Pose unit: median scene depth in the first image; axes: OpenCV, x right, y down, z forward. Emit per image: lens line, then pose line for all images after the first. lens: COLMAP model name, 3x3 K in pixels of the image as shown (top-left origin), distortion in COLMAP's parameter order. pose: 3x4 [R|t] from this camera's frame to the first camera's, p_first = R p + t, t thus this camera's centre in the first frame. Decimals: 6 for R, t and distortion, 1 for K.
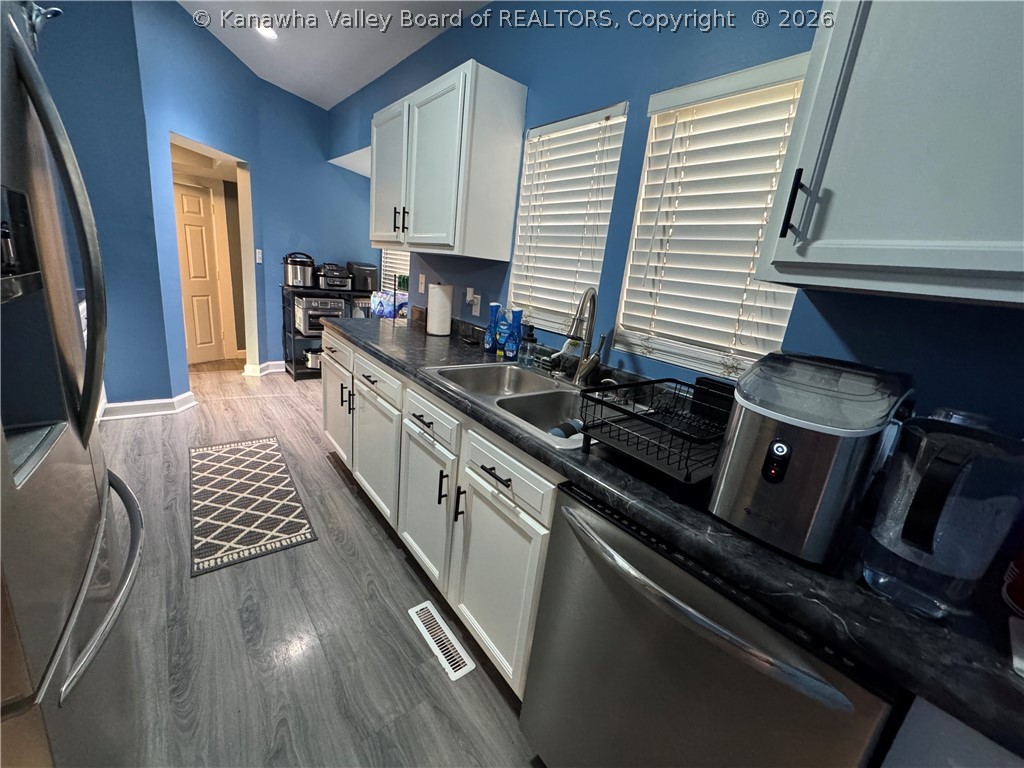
lens RADIAL K [[405.8, 0, 519.2], [0, 405.8, 384.8], [0, 0, 1]] dist [-0.000016, 0.000017]
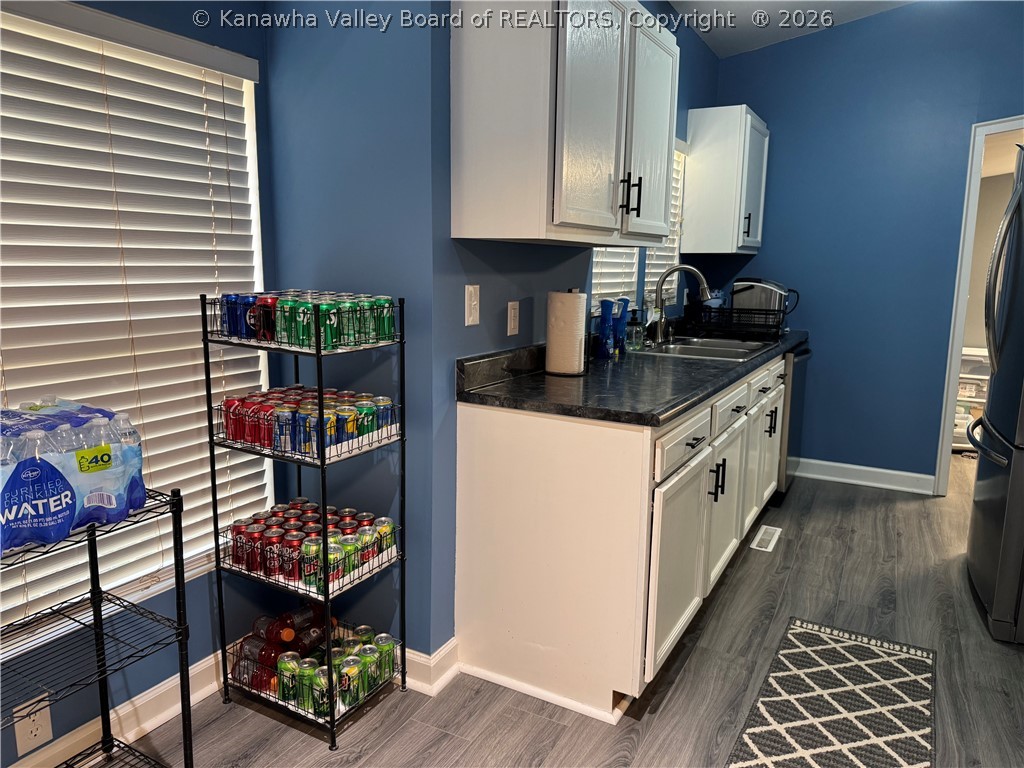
lens RADIAL K [[718.5, 0, 515.2], [0, 718.5, 381.0], [0, 0, 1]] dist [0.007518, 0.001531]
pose [[-0.372324, -0.267090, 0.888841, -1.397347], [0.190081, 0.915451, 0.354709, -0.630568], [-0.908430, 0.301018, -0.290075, 1.728376]]
